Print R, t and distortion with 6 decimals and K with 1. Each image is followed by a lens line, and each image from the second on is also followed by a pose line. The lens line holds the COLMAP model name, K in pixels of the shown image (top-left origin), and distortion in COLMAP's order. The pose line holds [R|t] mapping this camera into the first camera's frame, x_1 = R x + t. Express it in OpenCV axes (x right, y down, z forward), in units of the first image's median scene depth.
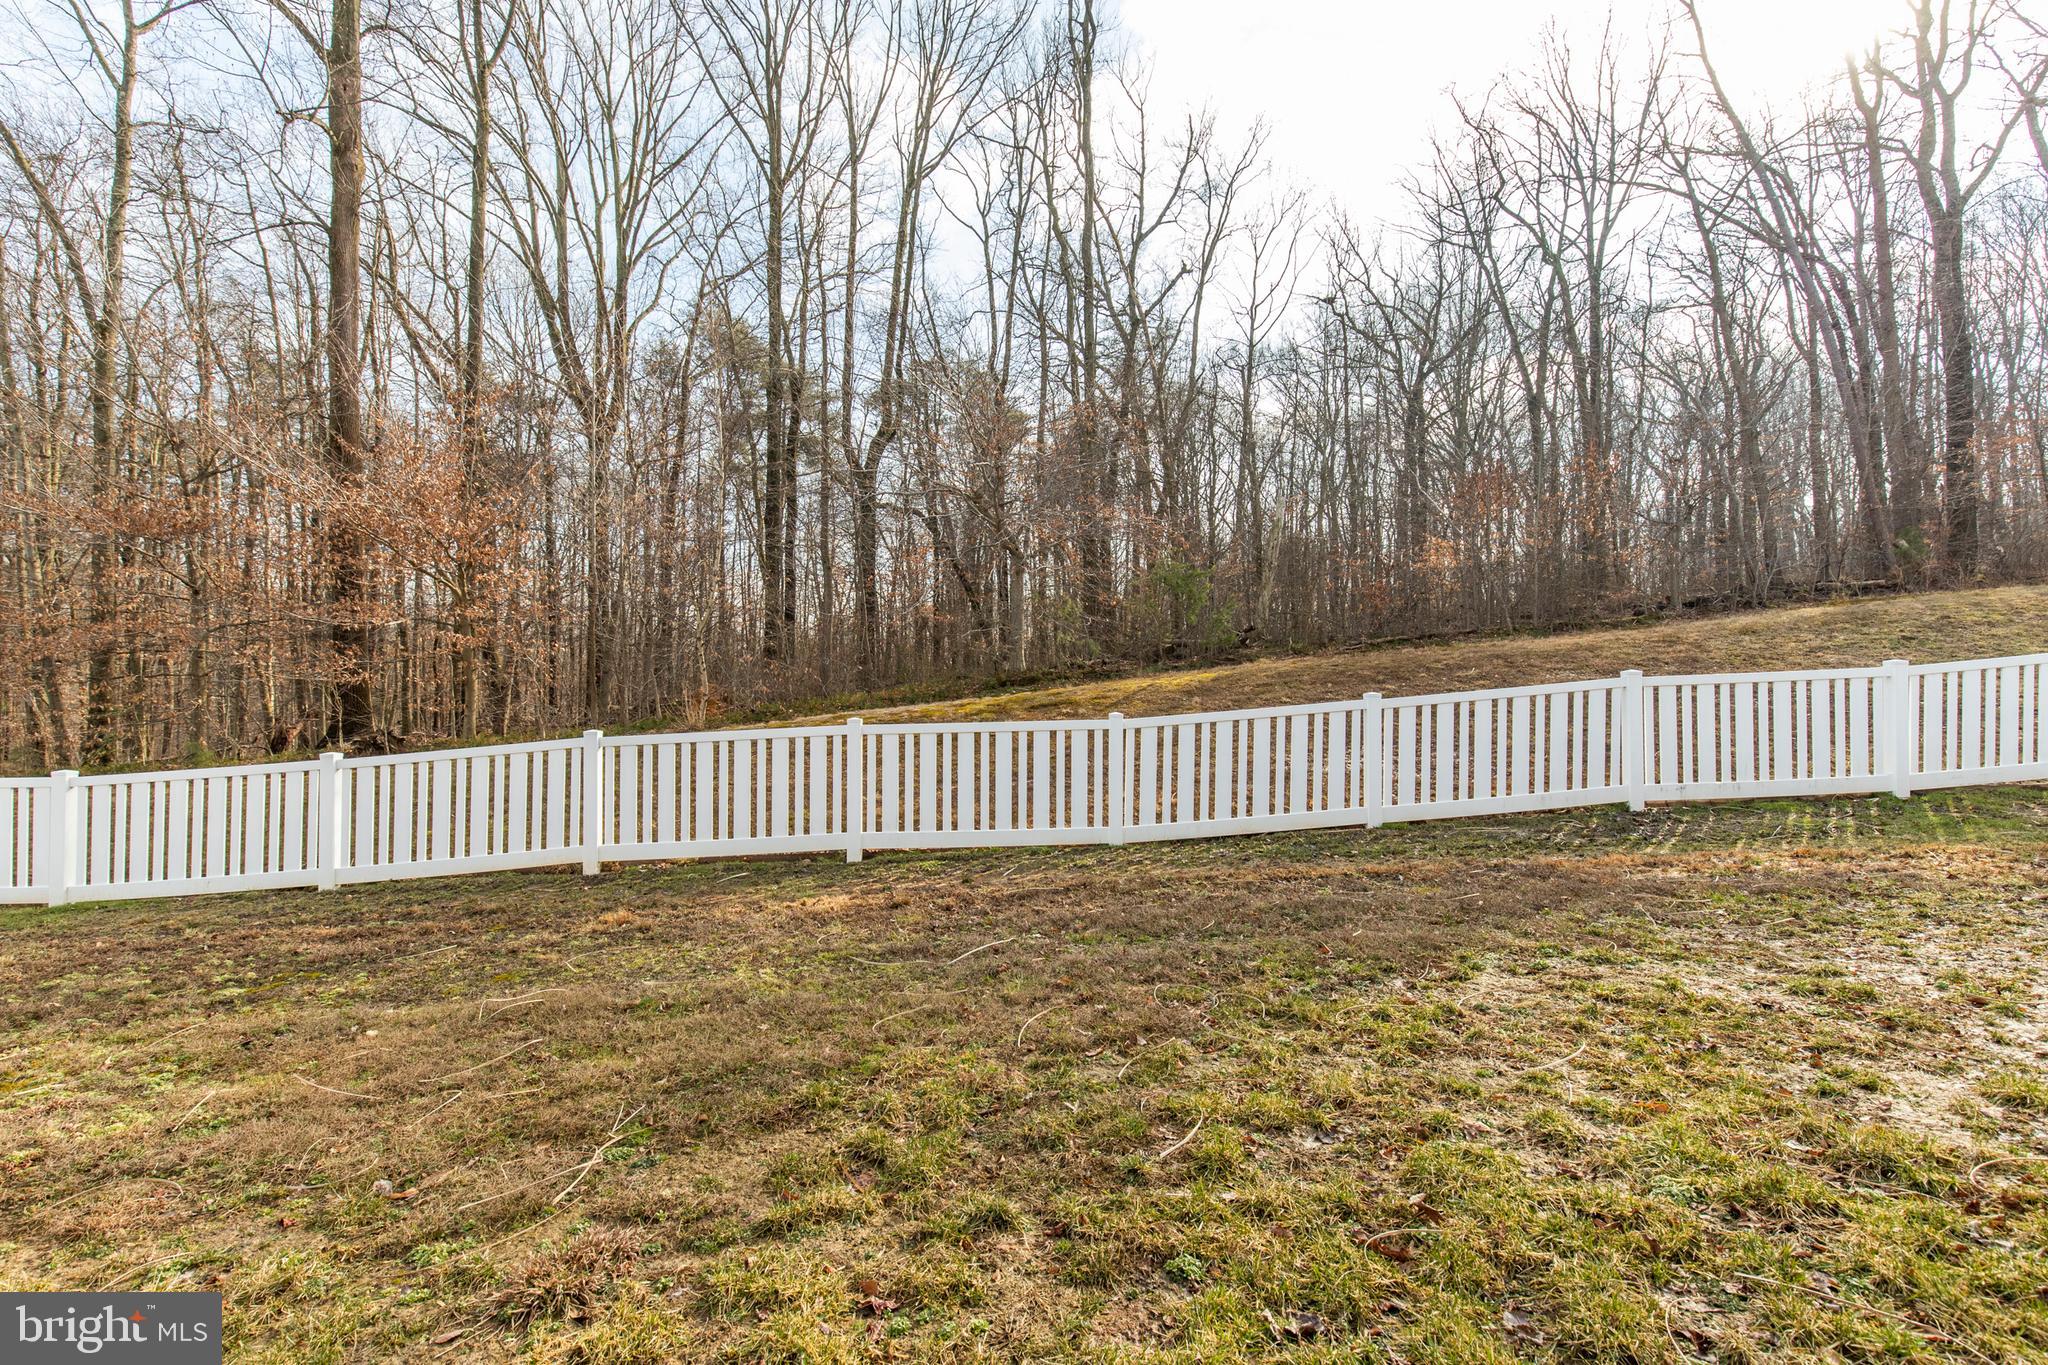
lens RADIAL K [[947.6, 0, 1033.9], [0, 947.6, 687.5], [0, 0, 1]] dist [0.000633, 0.000568]
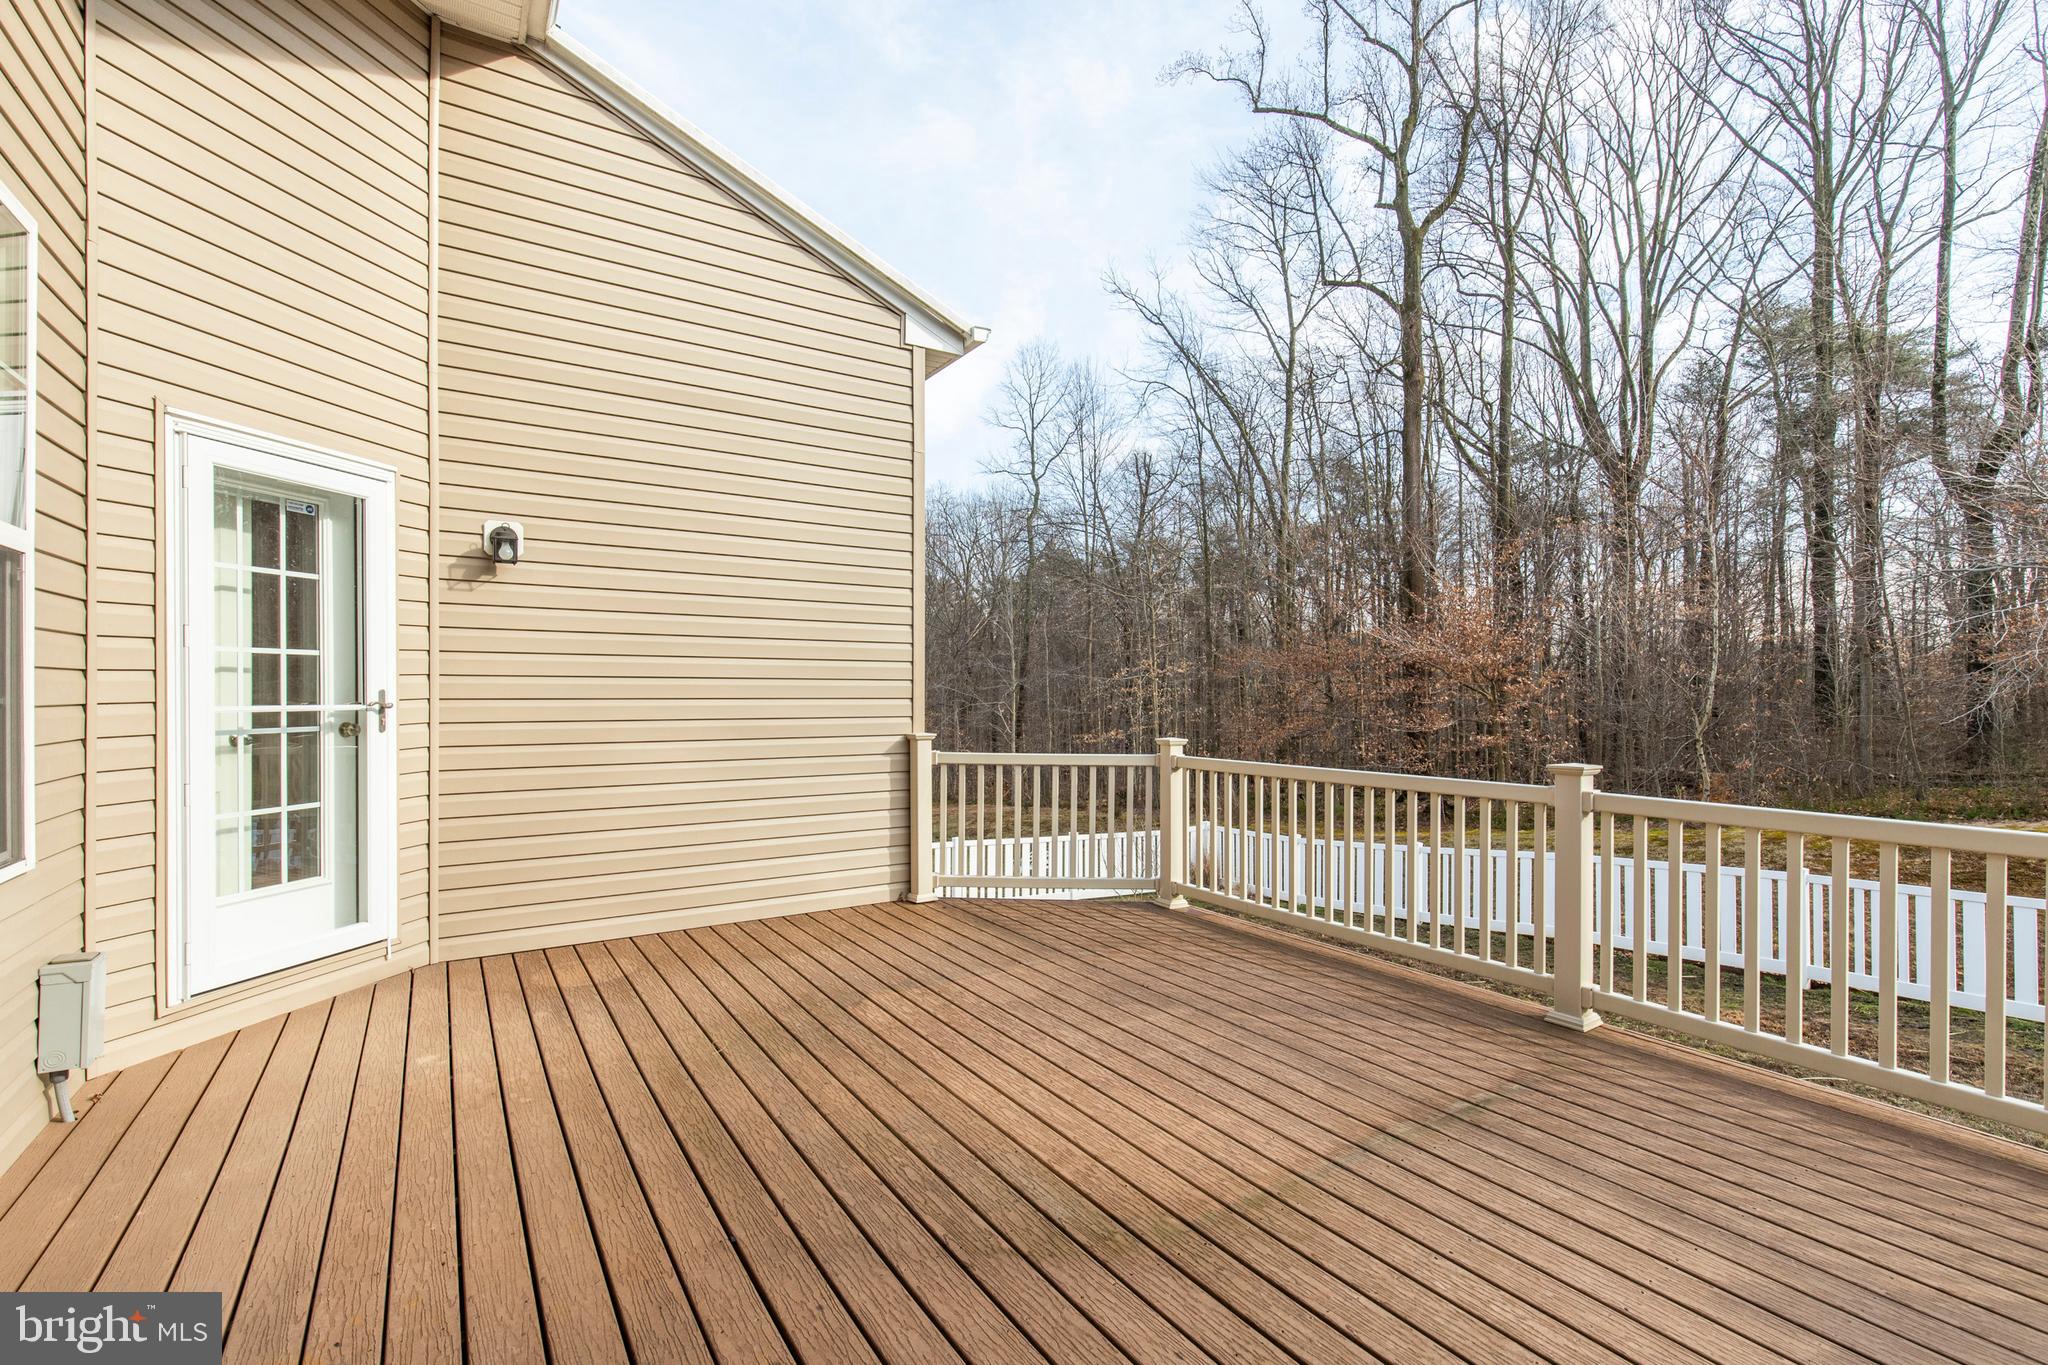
lens RADIAL K [[929.5, 0, 1030.3], [0, 929.5, 691.5], [0, 0, 1]] dist [0.003237, 0.001096]
pose [[0.530204, -0.011370, -0.847794, 0.065459], [0.000448, 0.999914, -0.013130, -0.038849], [0.847870, 0.006581, 0.530164, -0.099243]]
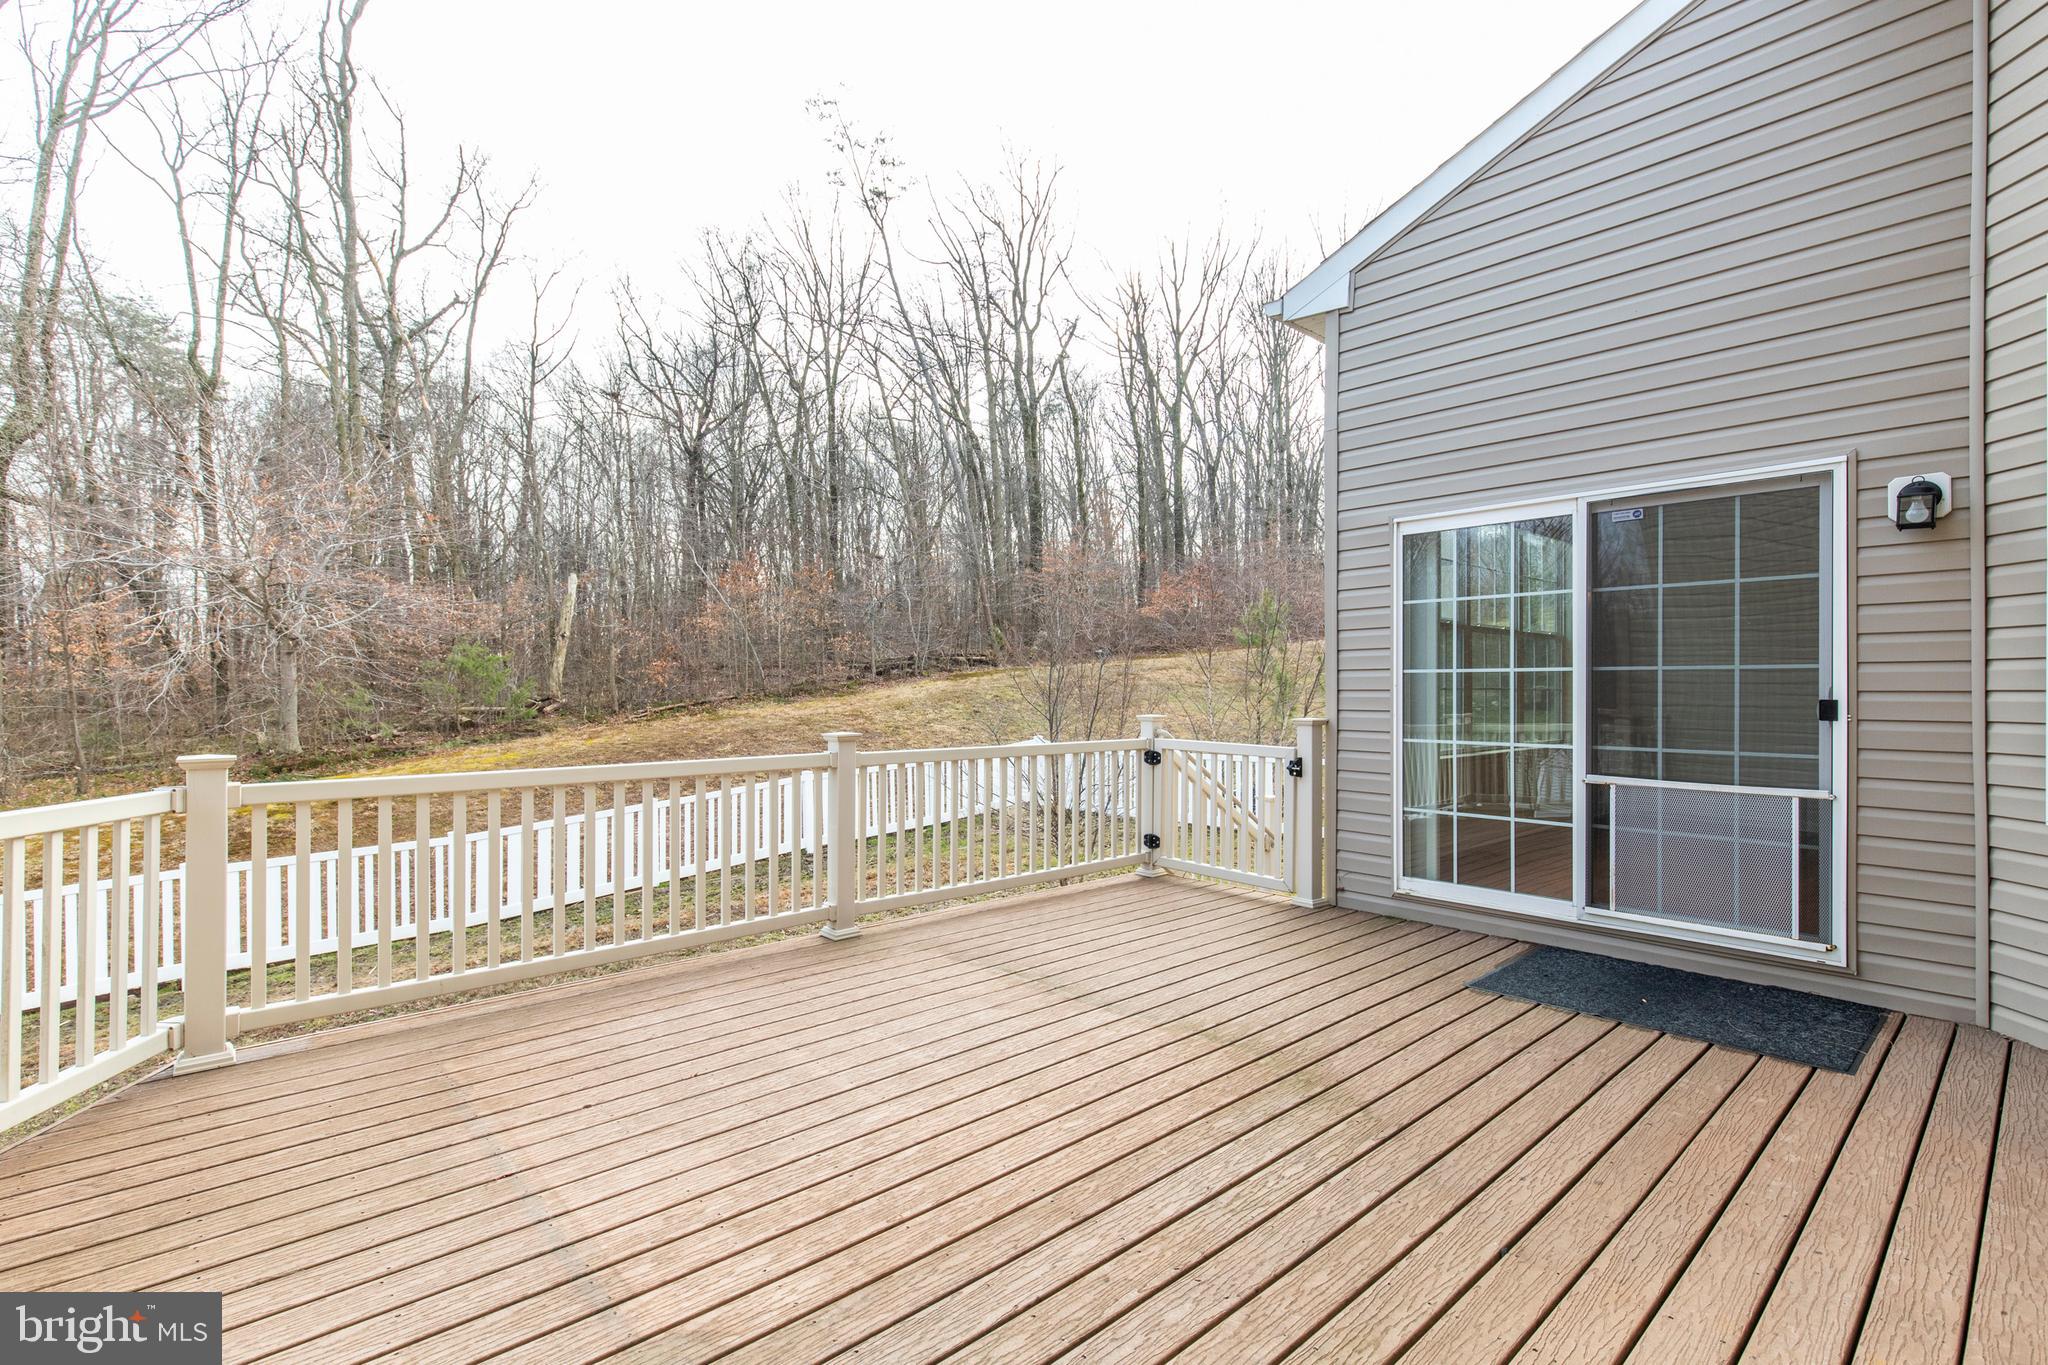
lens RADIAL K [[929.5, 0, 1030.3], [0, 929.5, 691.5], [0, 0, 1]] dist [0.003237, 0.001096]
pose [[0.753242, -0.014936, 0.657574, -0.030407], [0.009529, 0.999885, 0.011796, -0.038263], [-0.657674, -0.002619, 0.753298, -0.105007]]
